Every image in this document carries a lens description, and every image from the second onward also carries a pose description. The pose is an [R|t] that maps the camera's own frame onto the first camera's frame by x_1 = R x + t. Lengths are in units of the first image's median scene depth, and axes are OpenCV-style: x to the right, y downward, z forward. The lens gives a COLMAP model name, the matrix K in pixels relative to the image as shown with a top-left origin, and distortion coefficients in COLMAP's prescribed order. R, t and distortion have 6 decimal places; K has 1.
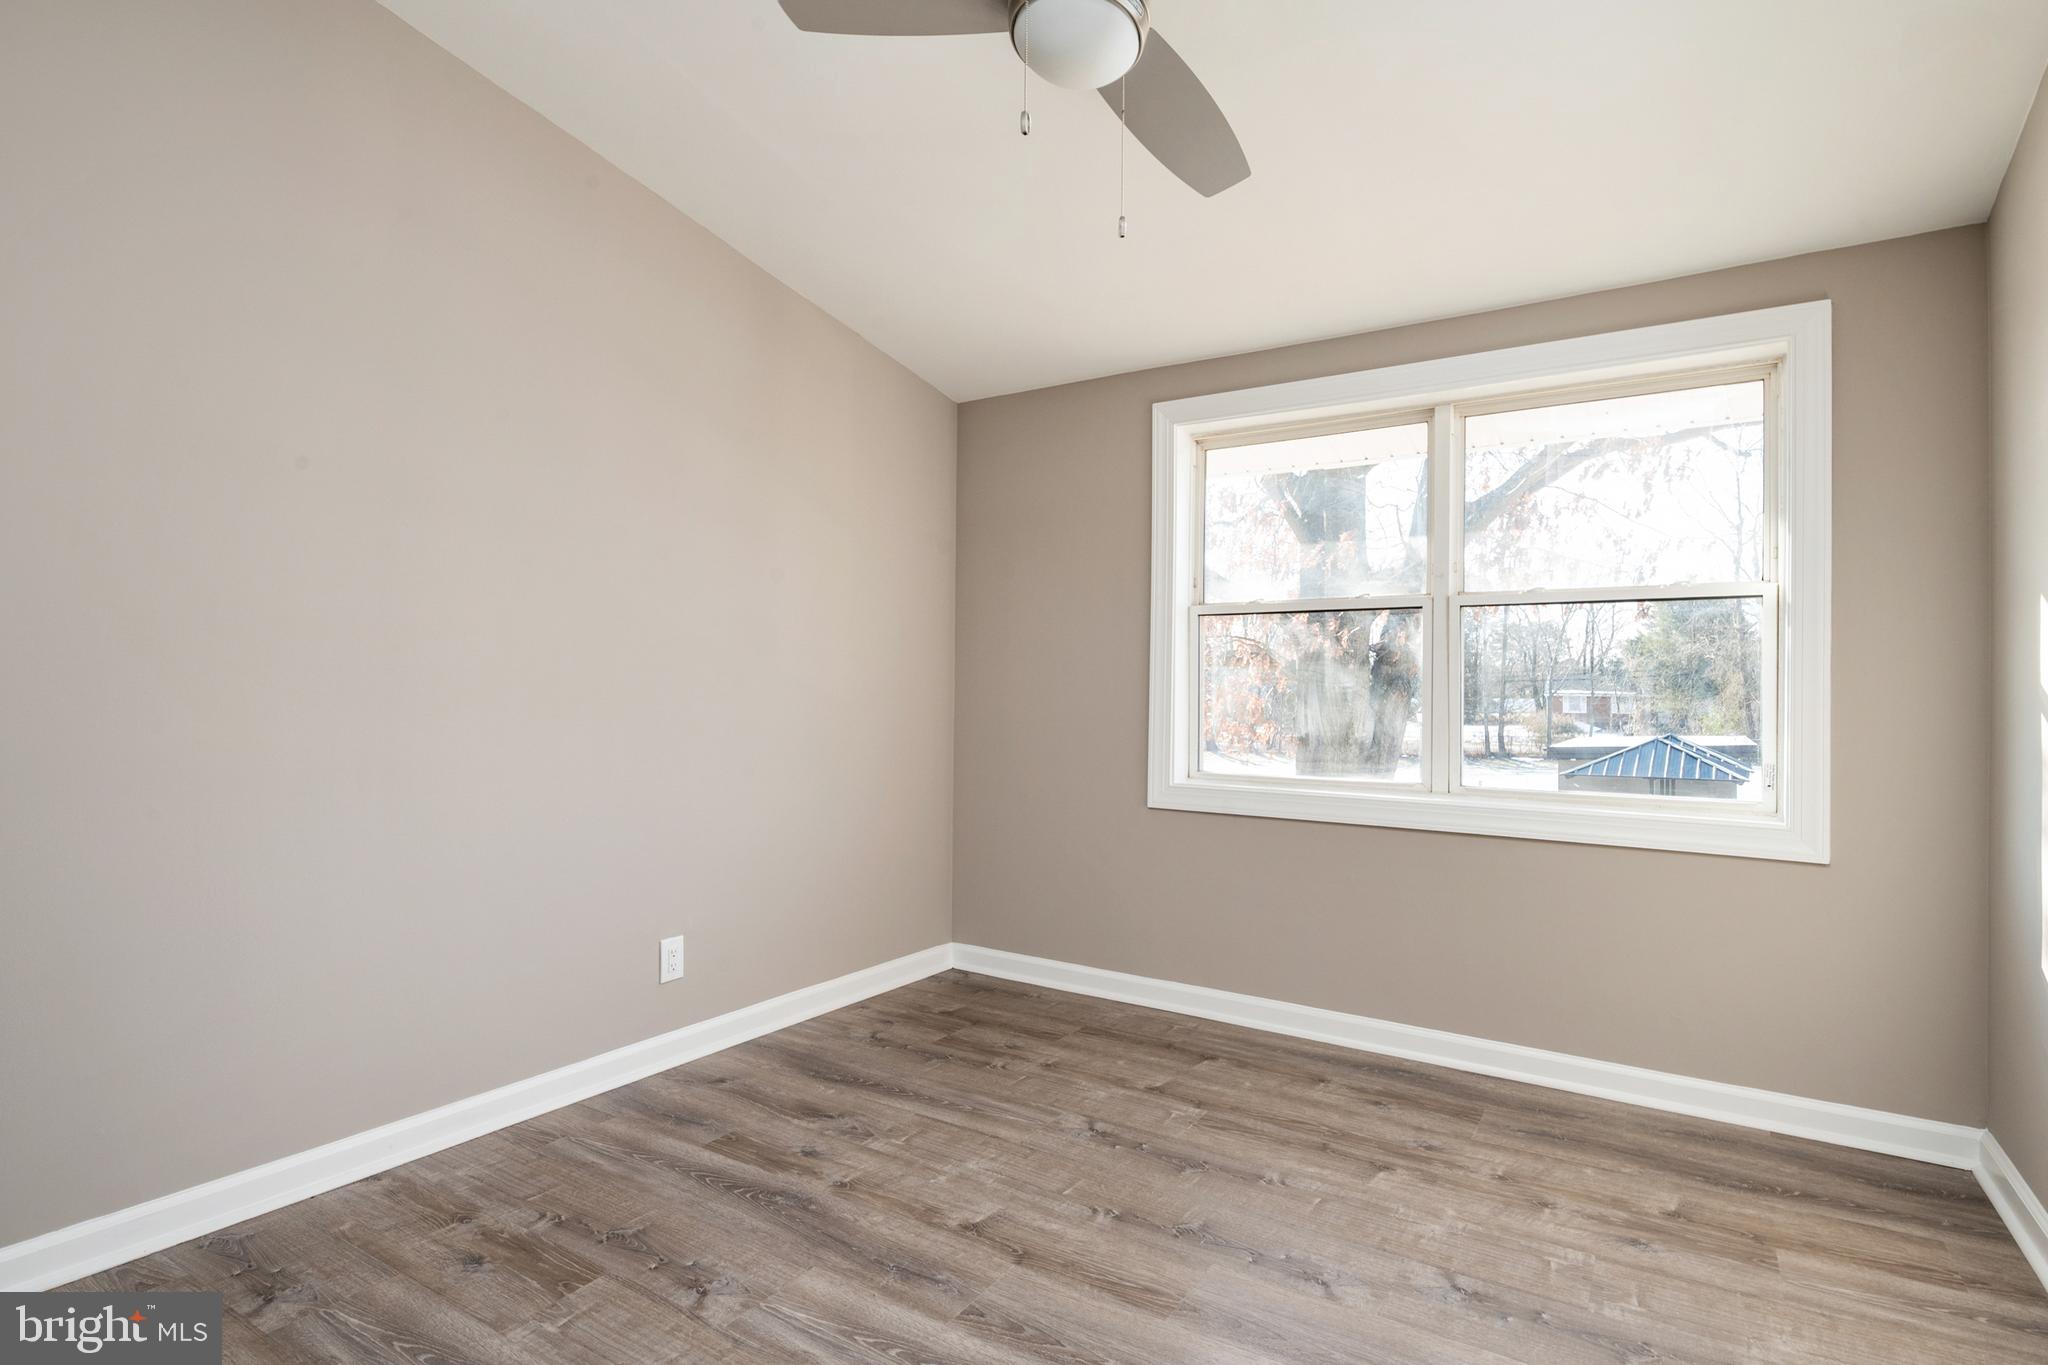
lens RADIAL K [[1014.2, 0, 1025.8], [0, 1014.2, 683.6], [0, 0, 1]] dist [0.002991, -0.009762]
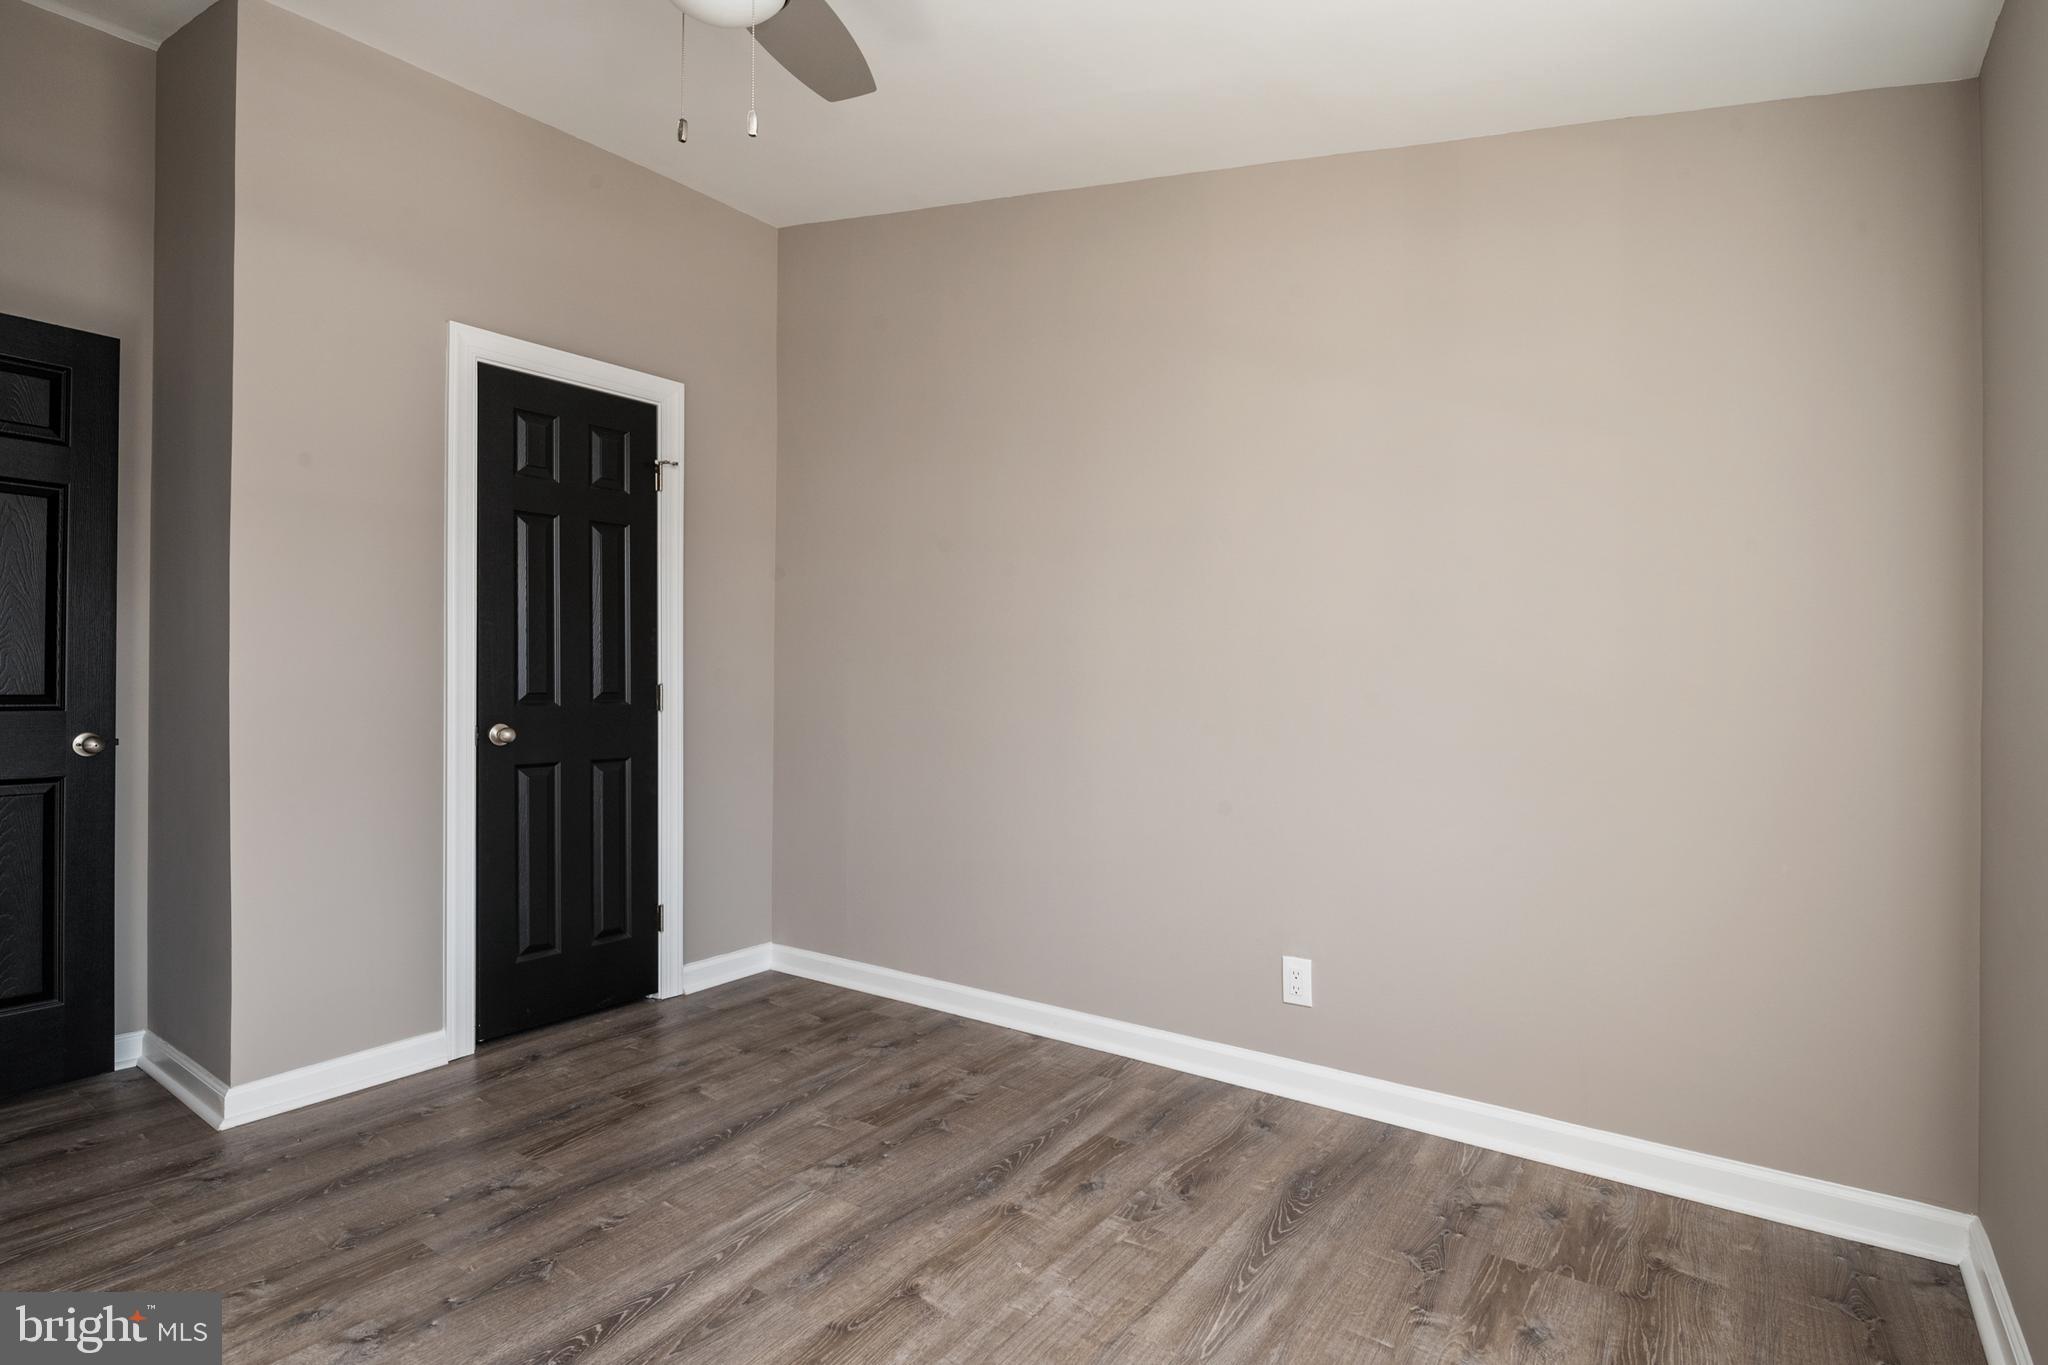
lens RADIAL K [[1014.2, 0, 1025.3], [0, 1014.2, 686.7], [0, 0, 1]] dist [0.002991, -0.009762]
pose [[-0.033013, -0.003702, -0.999448, 0.701270], [0.002401, 0.999990, -0.003784, 0.010019], [0.999452, -0.002525, -0.033004, 0.958028]]
